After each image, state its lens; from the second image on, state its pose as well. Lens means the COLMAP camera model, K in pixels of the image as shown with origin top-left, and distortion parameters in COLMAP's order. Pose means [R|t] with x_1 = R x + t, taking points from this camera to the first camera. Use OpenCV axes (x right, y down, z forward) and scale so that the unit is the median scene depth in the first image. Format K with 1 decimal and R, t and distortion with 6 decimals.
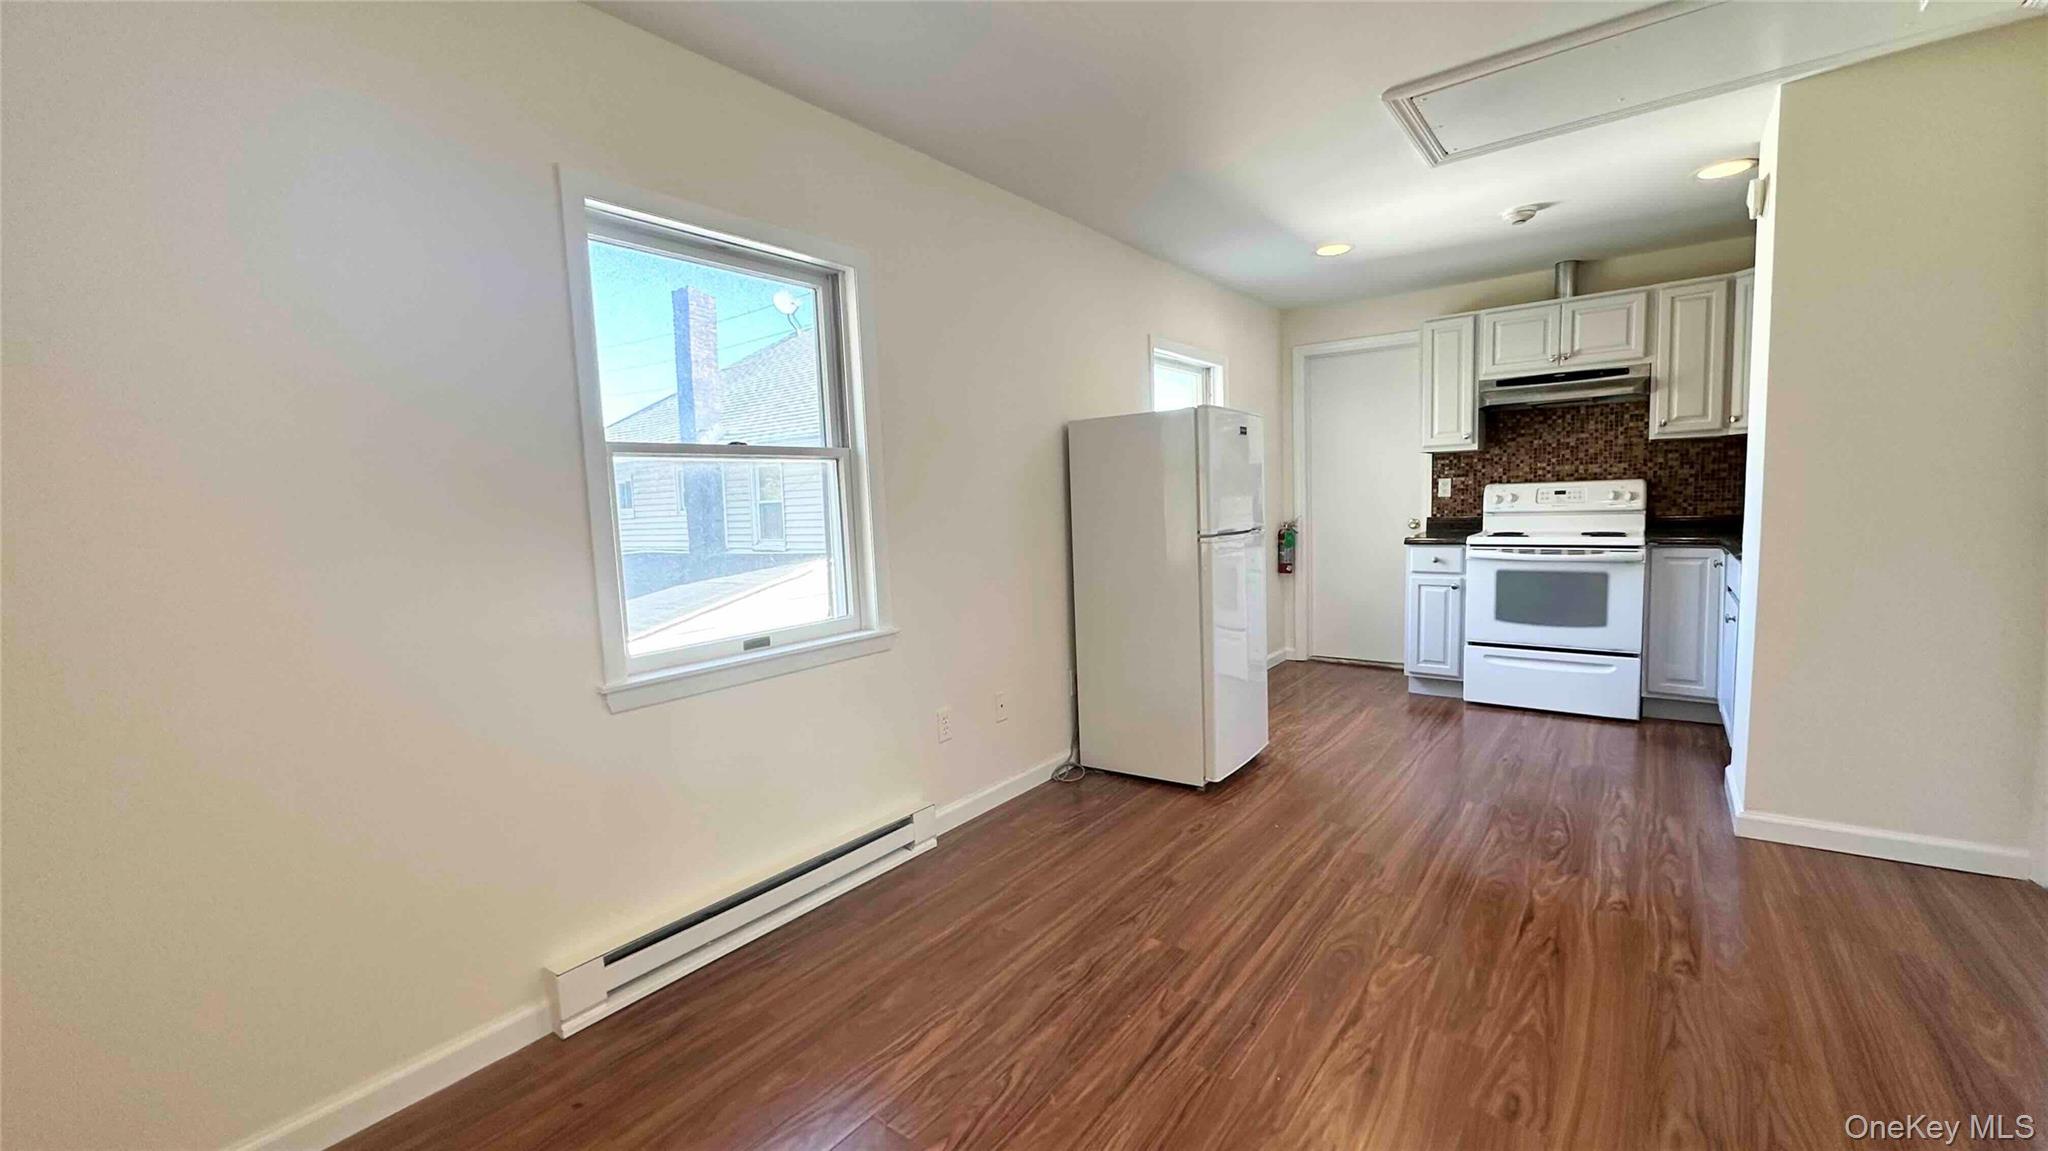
lens RADIAL K [[815.5, 0, 1022.4], [0, 815.5, 570.8], [0, 0, 1]] dist [-0.000474, -0.000073]
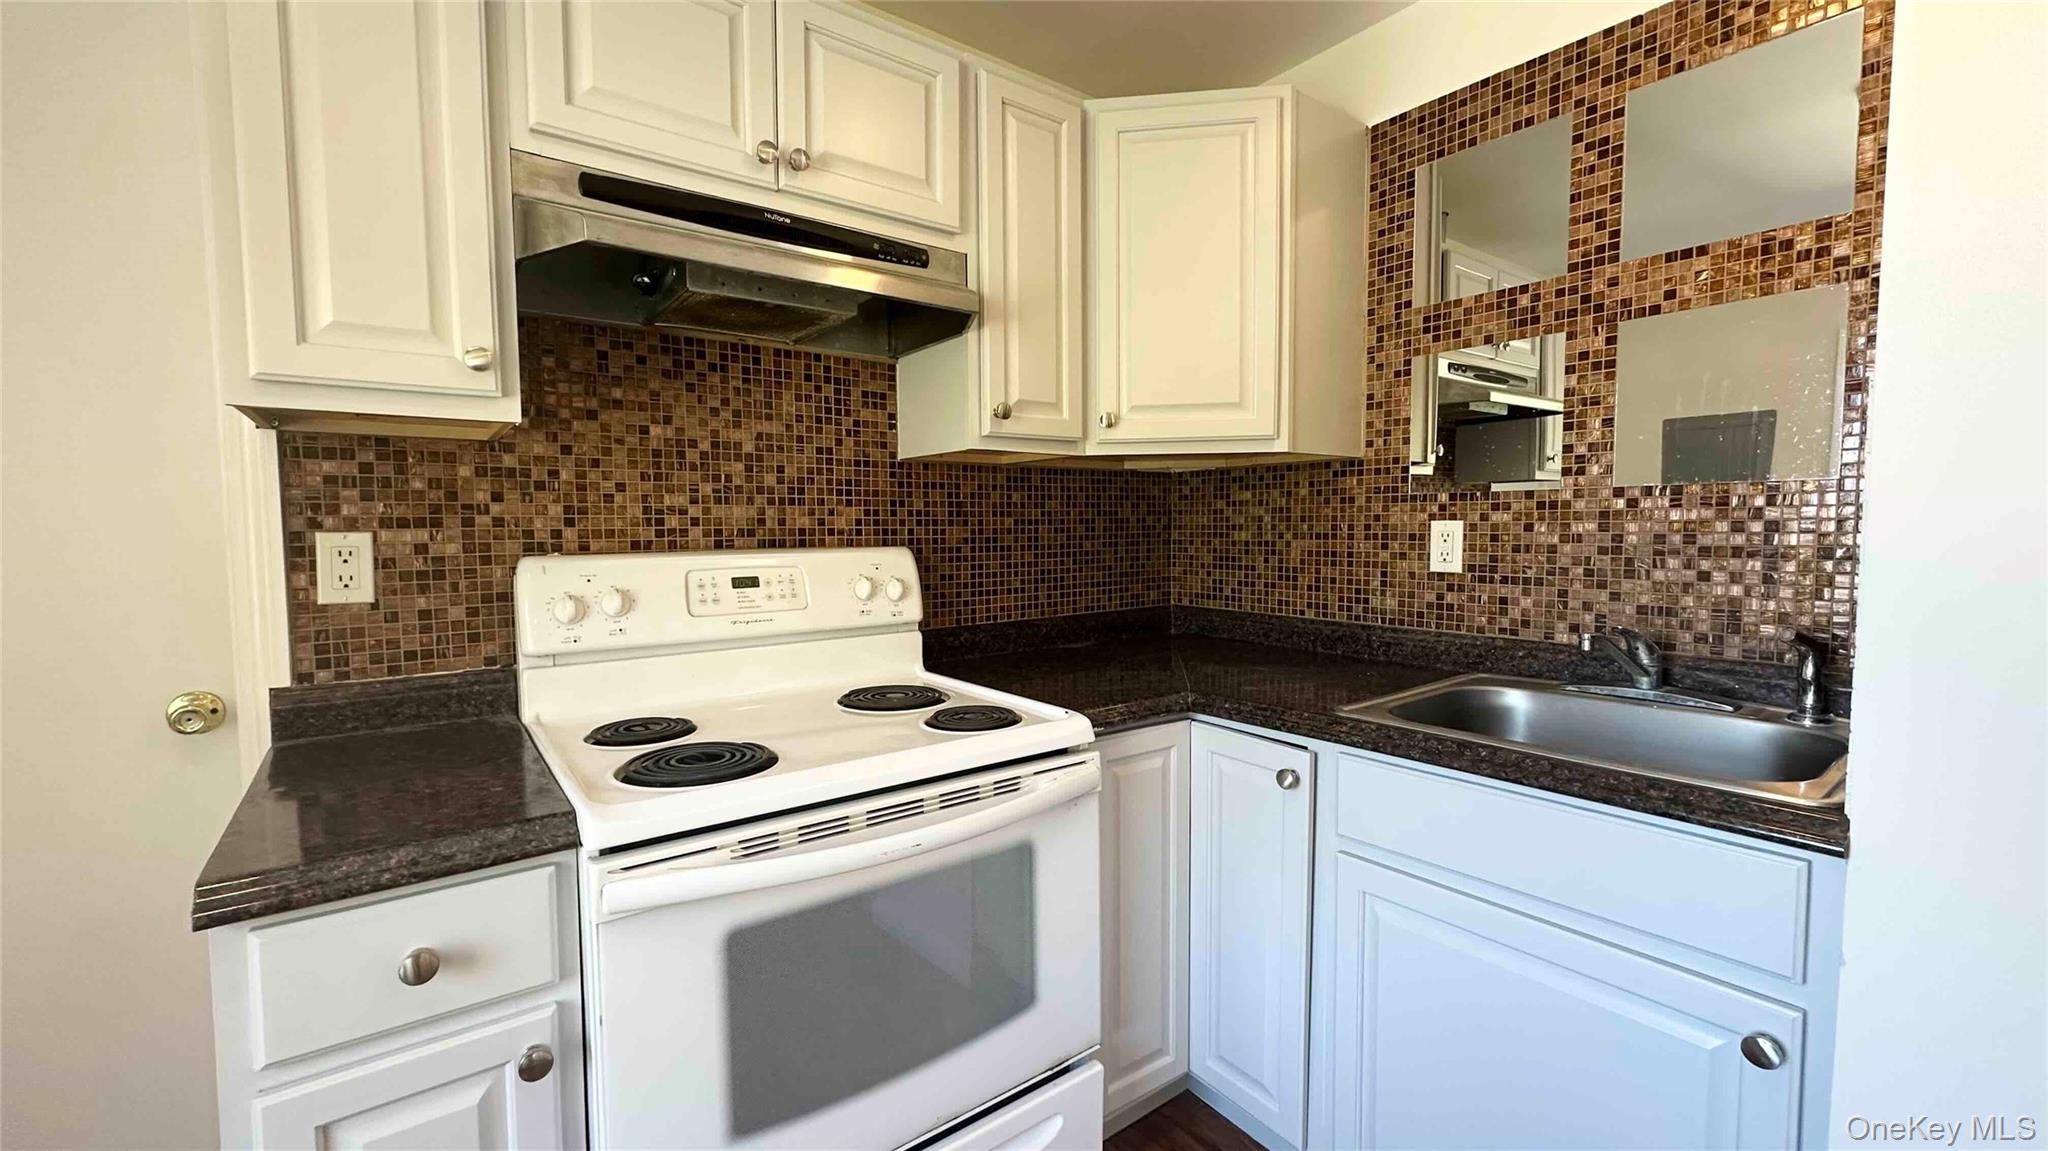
lens RADIAL K [[815.5, 0, 1022.4], [0, 815.5, 570.8], [0, 0, 1]] dist [-0.000474, -0.000073]
pose [[0.273949, -0.016817, 0.961597, 0.355792], [0.085992, 0.996271, -0.007074, -0.087288], [-0.957892, 0.084627, 0.274373, 0.783368]]
